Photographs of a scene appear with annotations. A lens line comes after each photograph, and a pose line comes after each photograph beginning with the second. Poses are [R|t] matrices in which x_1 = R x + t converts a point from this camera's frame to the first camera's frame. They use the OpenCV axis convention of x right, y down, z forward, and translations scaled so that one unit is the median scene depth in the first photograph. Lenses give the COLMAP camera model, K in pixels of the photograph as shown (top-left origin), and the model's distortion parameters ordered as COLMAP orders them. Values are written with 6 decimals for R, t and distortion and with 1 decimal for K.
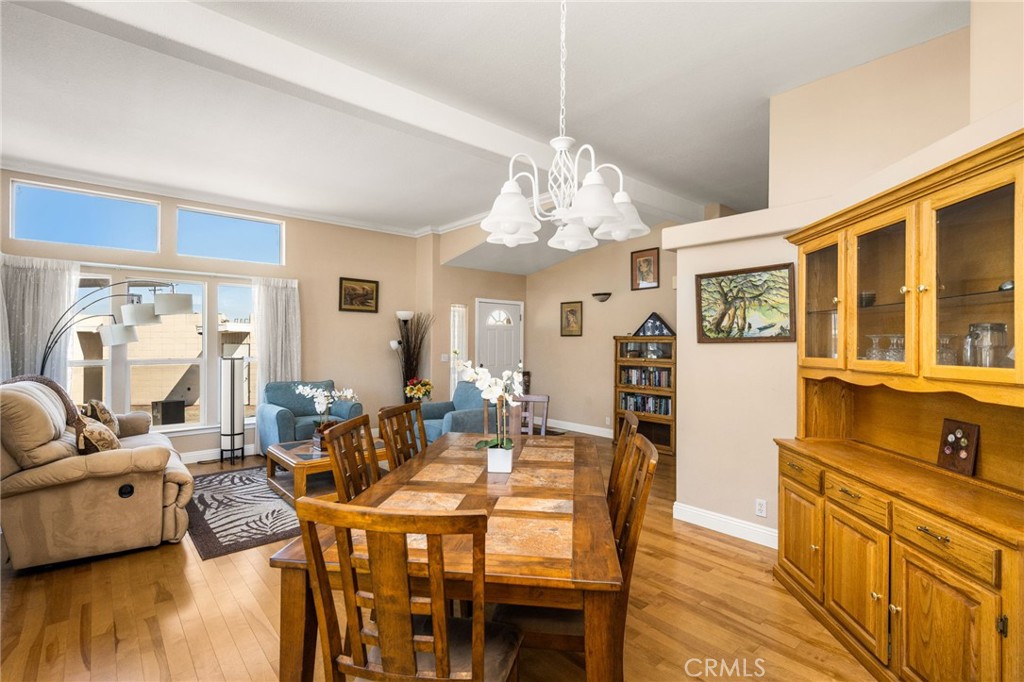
lens RADIAL K [[470.2, 0, 509.5], [0, 470.2, 340.1], [0, 0, 1]] dist [0.000105, -0.000959]
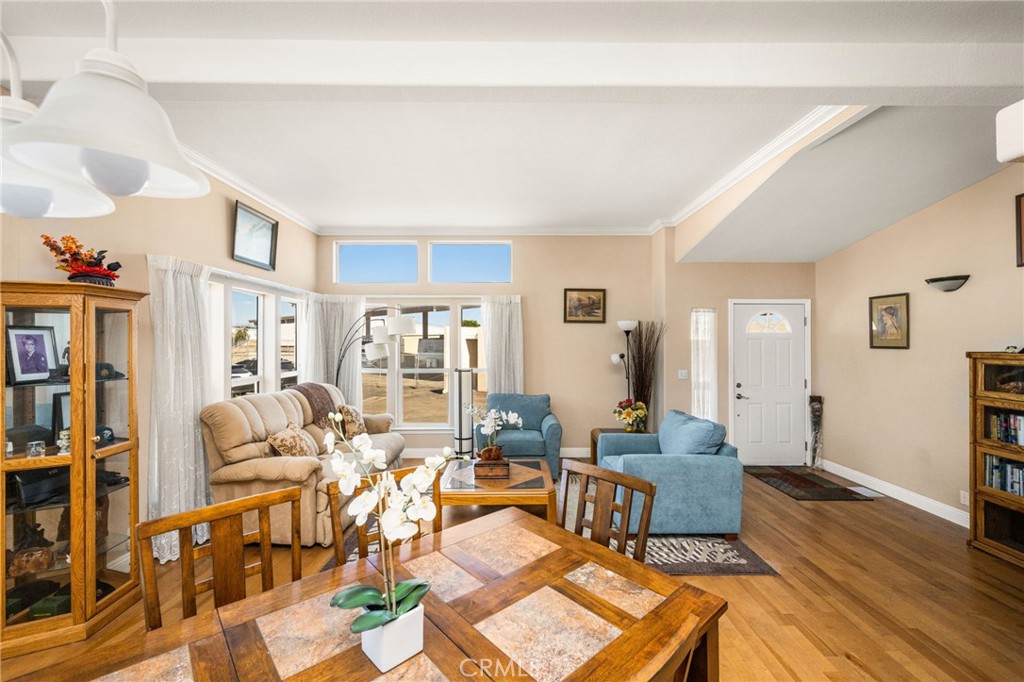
lens RADIAL K [[425.7, 0, 515.8], [0, 425.7, 340.8], [0, 0, 1]] dist [0.000270, 0.000181]
pose [[0.760406, -0.005957, -0.649421, 0.142240], [0.006350, 0.999978, -0.001736, -0.024575], [0.649417, -0.002804, 0.760427, 0.267885]]
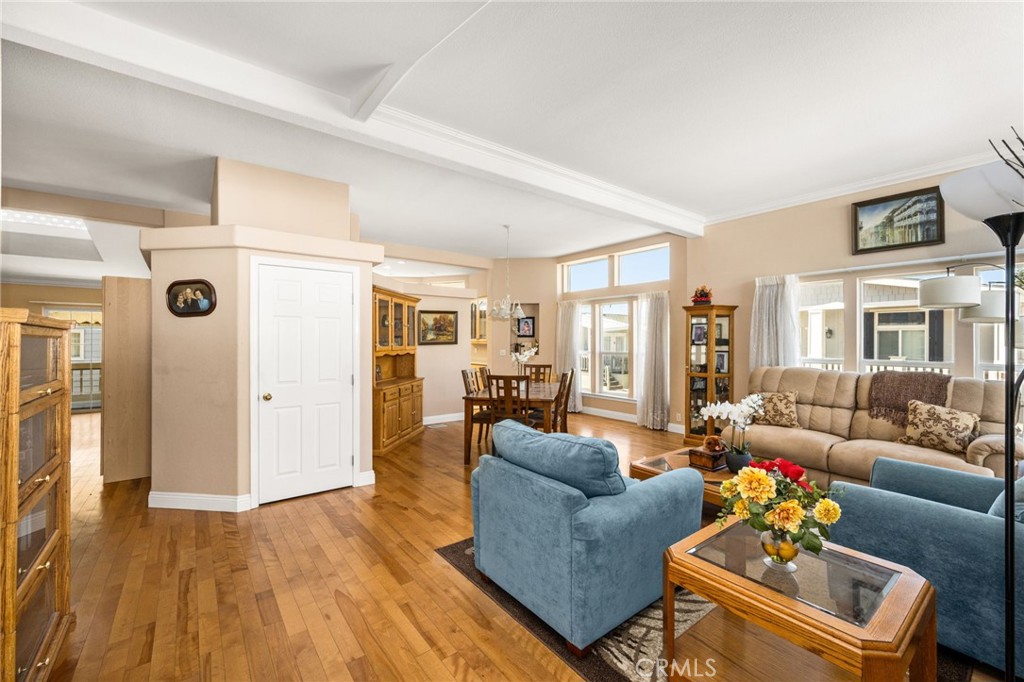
lens RADIAL K [[425.7, 0, 524.4], [0, 425.7, 344.6], [0, 0, 1]] dist [0.000270, 0.000181]
pose [[-0.999546, -0.007539, 0.029161, -0.040437], [-0.007558, 0.999971, -0.000548, 0.009120], [-0.029156, -0.000768, -0.999575, 1.214948]]
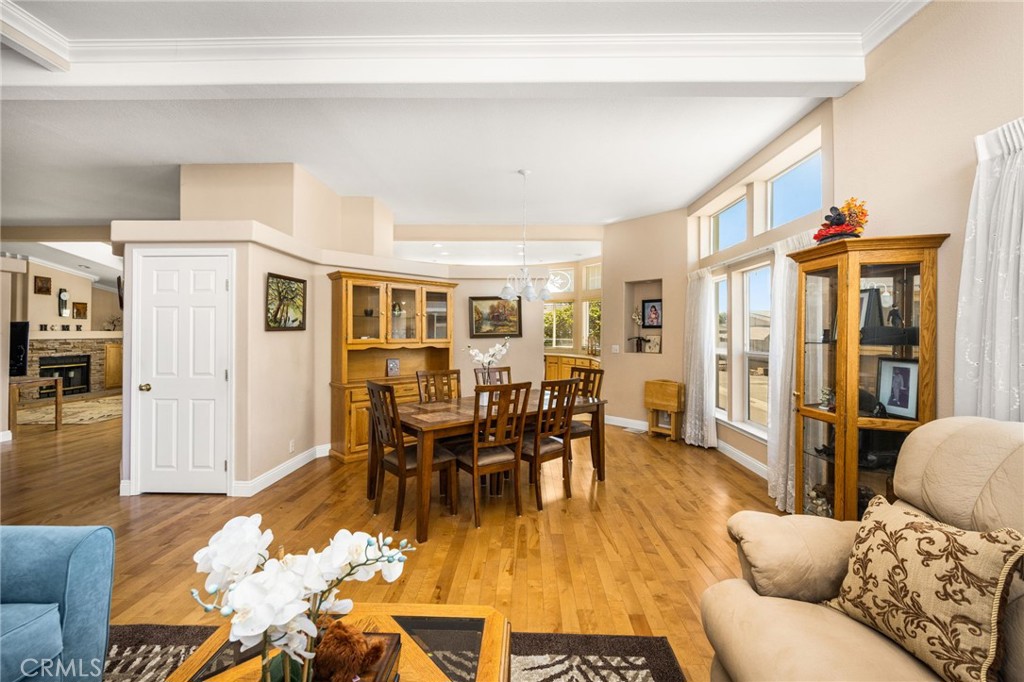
lens RADIAL K [[425.7, 0, 521.8], [0, 425.7, 332.9], [0, 0, 1]] dist [0.000270, 0.000181]
pose [[-0.749033, -0.008131, 0.662482, -0.427634], [-0.014707, 0.999882, -0.004355, 0.003450], [-0.662369, -0.013005, -0.749065, 0.764369]]
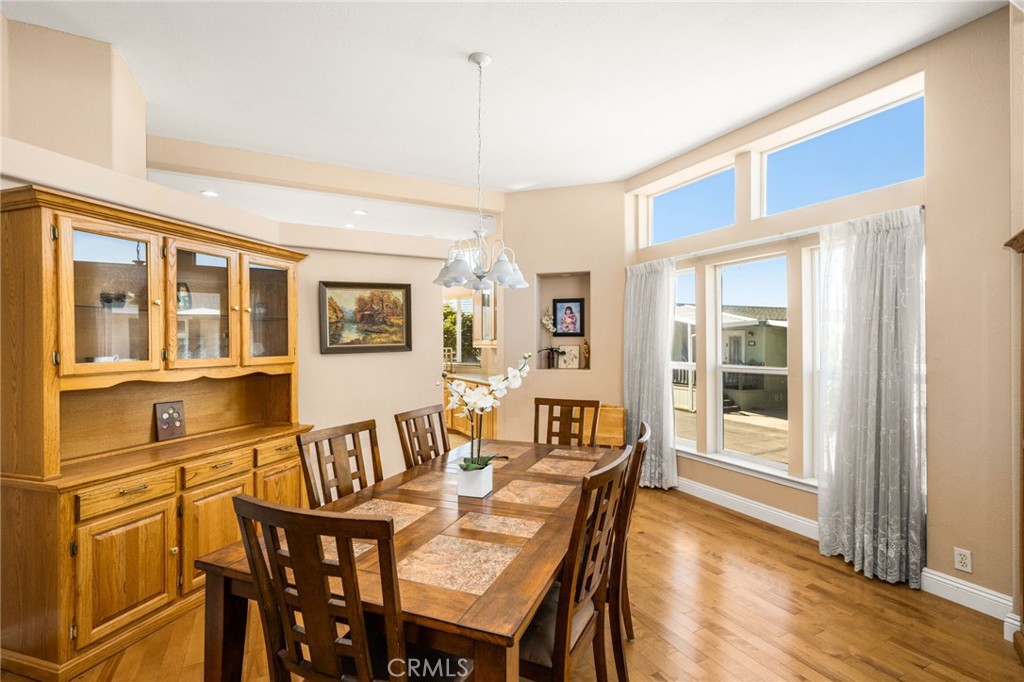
lens RADIAL K [[470.2, 0, 515.1], [0, 470.2, 344.7], [0, 0, 1]] dist [0.000105, -0.000959]
pose [[-0.973597, -0.003400, 0.228248, -0.103012], [-0.004312, 0.999985, -0.003497, 0.002225], [-0.228232, -0.004389, -0.973597, 0.658248]]
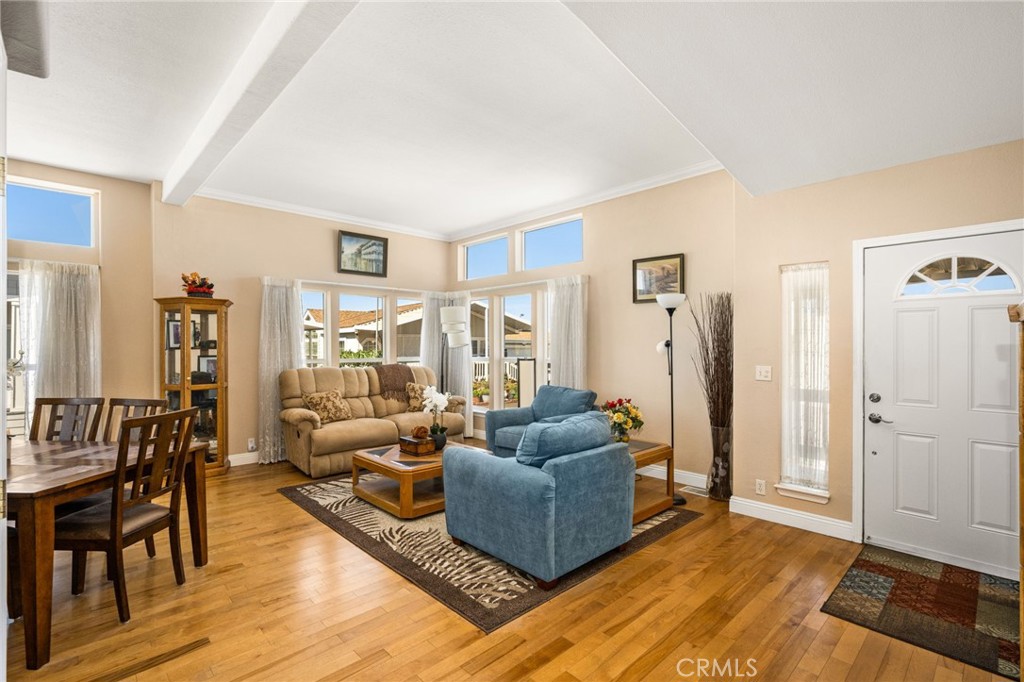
lens RADIAL K [[470.2, 0, 513.0], [0, 470.2, 341.4], [0, 0, 1]] dist [0.000105, -0.000959]
pose [[0.051354, -0.007934, -0.998649, 0.414871], [0.007478, 0.999943, -0.007560, 0.005022], [0.998653, -0.007080, 0.051410, 0.784347]]
